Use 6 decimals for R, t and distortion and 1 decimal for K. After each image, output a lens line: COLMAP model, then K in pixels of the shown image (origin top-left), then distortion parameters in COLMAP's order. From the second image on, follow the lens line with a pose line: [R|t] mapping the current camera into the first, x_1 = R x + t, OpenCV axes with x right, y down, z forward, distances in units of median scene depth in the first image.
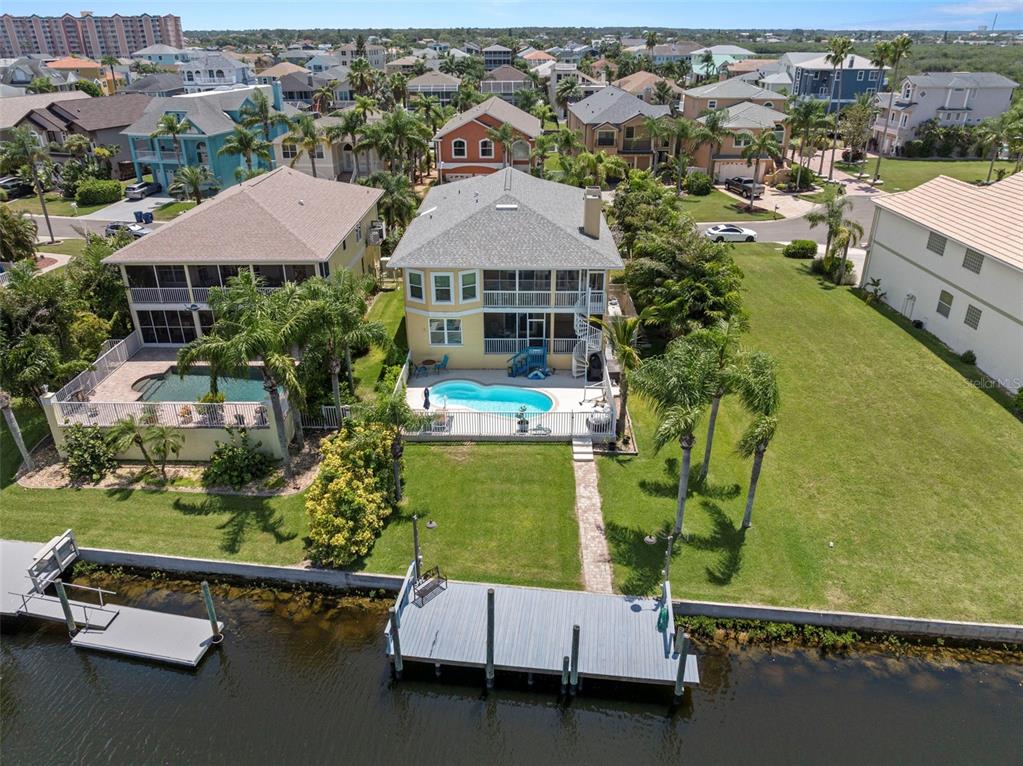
lens RADIAL K [[726.9, 0, 511.5], [0, 726.9, 383.0], [0, 0, 1]] dist [-0.062069, 0.036346]
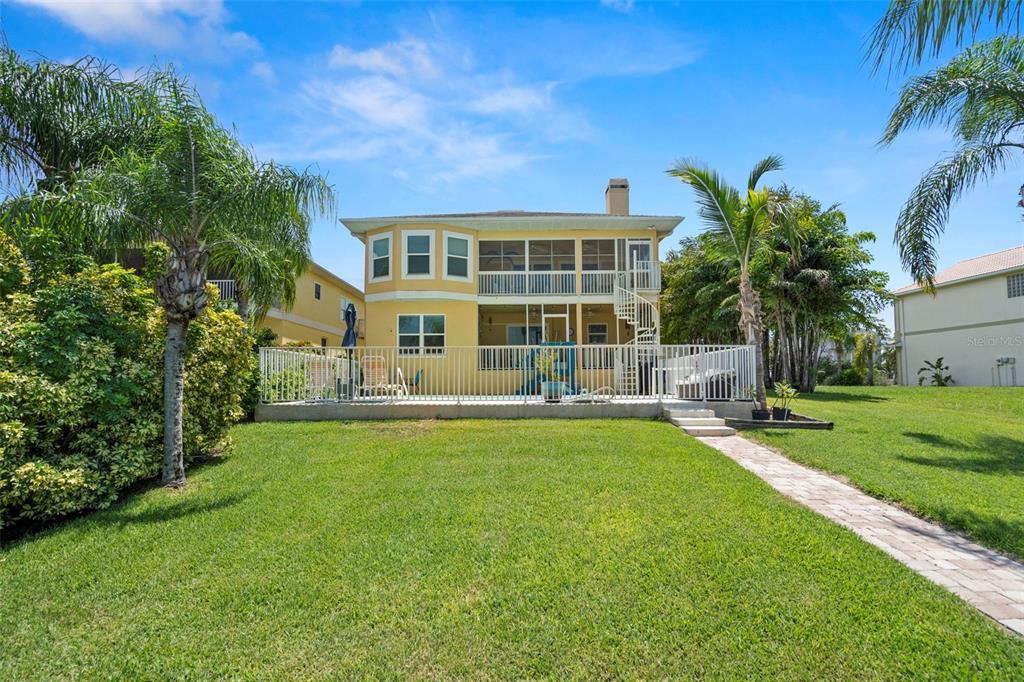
lens RADIAL K [[461.3, 0, 508.6], [0, 461.3, 369.9], [0, 0, 1]] dist [-0.001099, -0.000032]
pose [[0.999993, -0.003117, 0.001888, -0.011273], [0.003642, 0.874598, -0.484836, 0.175268], [-0.000140, 0.484839, 0.874603, 0.675021]]
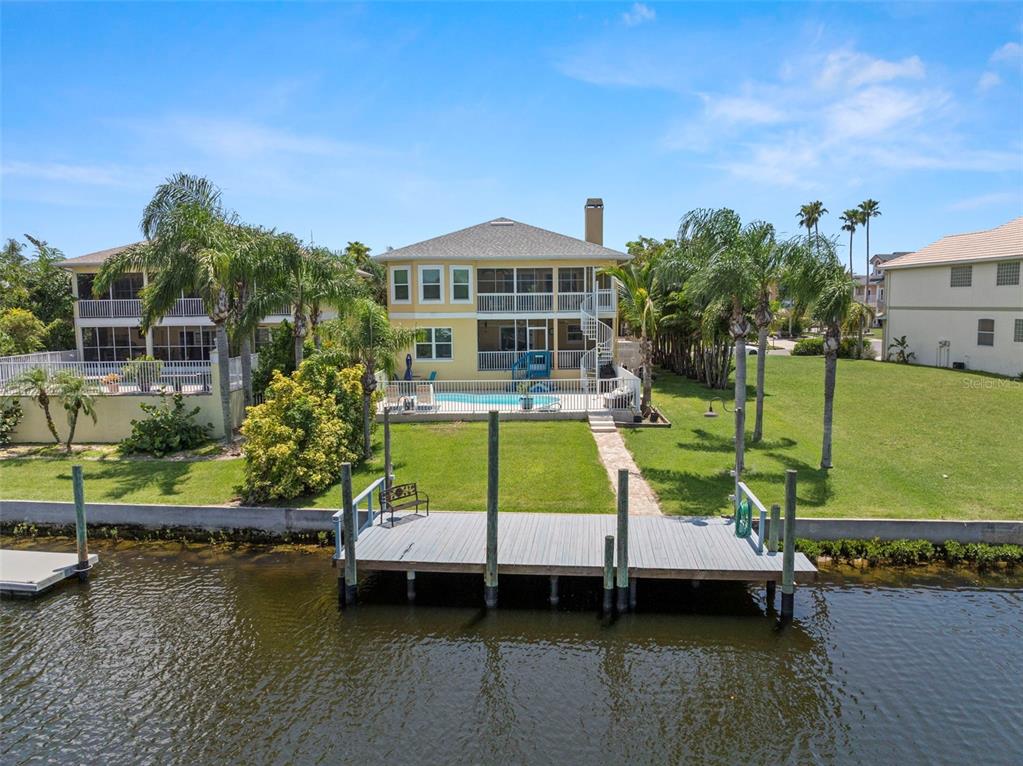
lens RADIAL K [[726.9, 0, 511.5], [0, 726.9, 383.0], [0, 0, 1]] dist [-0.062069, 0.036346]
pose [[0.999794, -0.010178, 0.017588, -0.013799], [0.015730, 0.935589, -0.352740, 0.297632], [-0.012865, 0.352943, 0.935556, 0.211513]]
